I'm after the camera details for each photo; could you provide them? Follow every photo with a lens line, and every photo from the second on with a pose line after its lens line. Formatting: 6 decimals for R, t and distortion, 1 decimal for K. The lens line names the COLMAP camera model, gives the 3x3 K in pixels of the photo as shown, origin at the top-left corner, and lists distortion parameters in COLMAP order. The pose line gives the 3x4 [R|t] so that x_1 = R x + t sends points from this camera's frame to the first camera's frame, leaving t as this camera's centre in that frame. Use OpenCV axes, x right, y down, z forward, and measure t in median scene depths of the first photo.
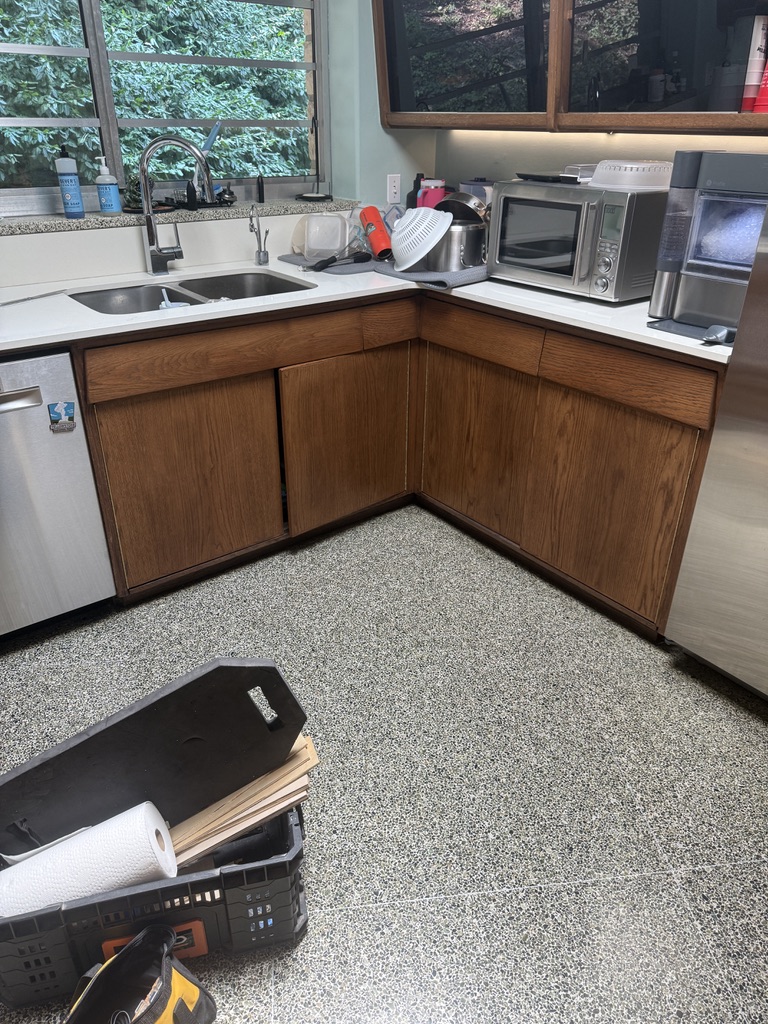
lens RADIAL K [[731.1, 0, 389.5], [0, 731.1, 511.4], [0, 0, 1]] dist [0.044892, -0.055815]
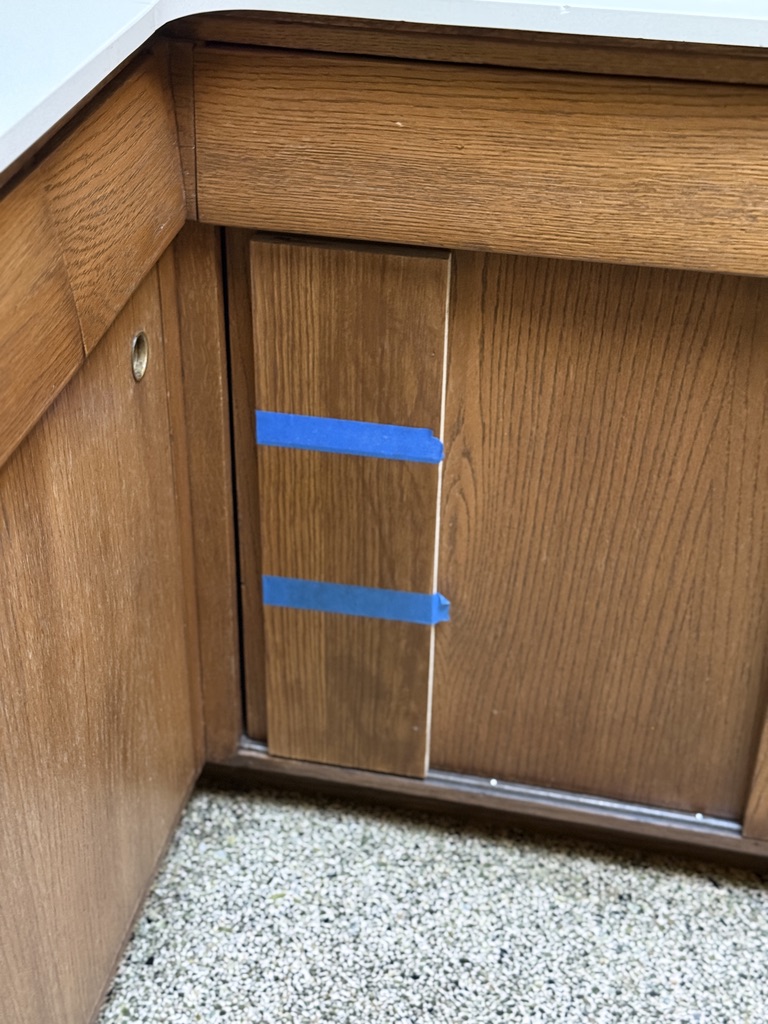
lens RADIAL K [[1478.1, 0, 384.0], [0, 1478.1, 512.0], [0, 0, 1]] dist [0.013190, 0.018894]
pose [[0.767125, -0.356932, 0.533028, -0.236703], [0.295869, 0.934120, 0.199706, -0.271942], [-0.569193, 0.004507, 0.822192, 0.694370]]
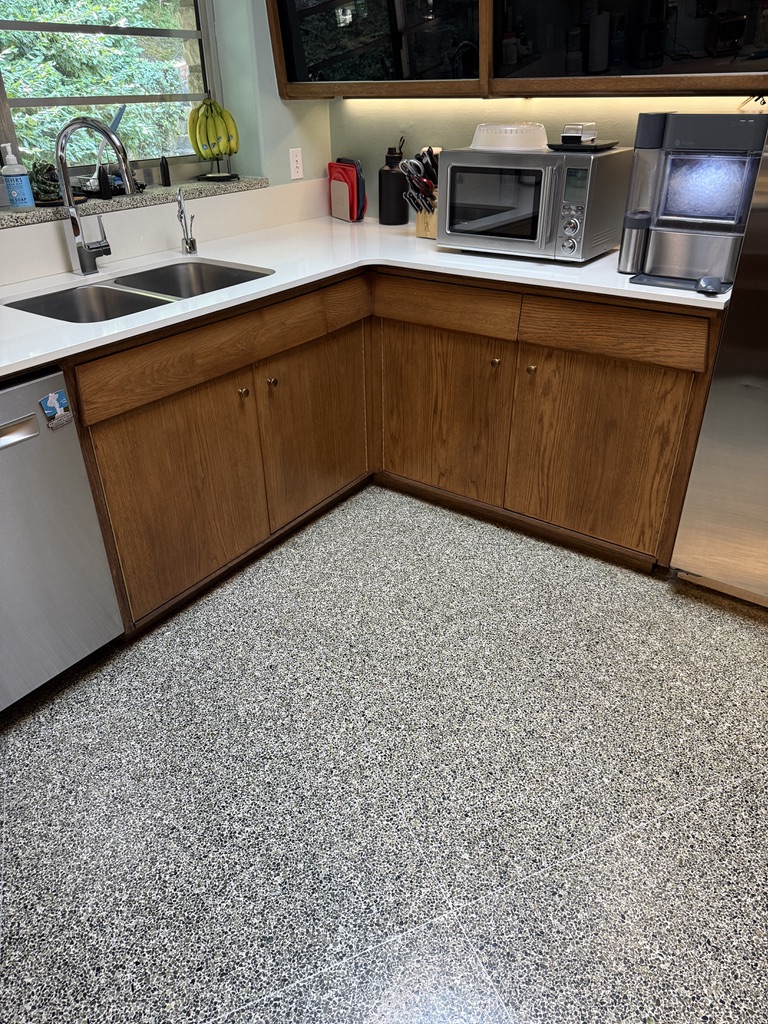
lens RADIAL K [[731.1, 0, 389.5], [0, 731.1, 511.4], [0, 0, 1]] dist [0.044892, -0.055815]
pose [[0.957680, -0.163623, 0.236803, -0.256557], [0.155145, 0.986407, 0.054137, -0.032513], [-0.242443, -0.015107, 0.970048, 0.043691]]
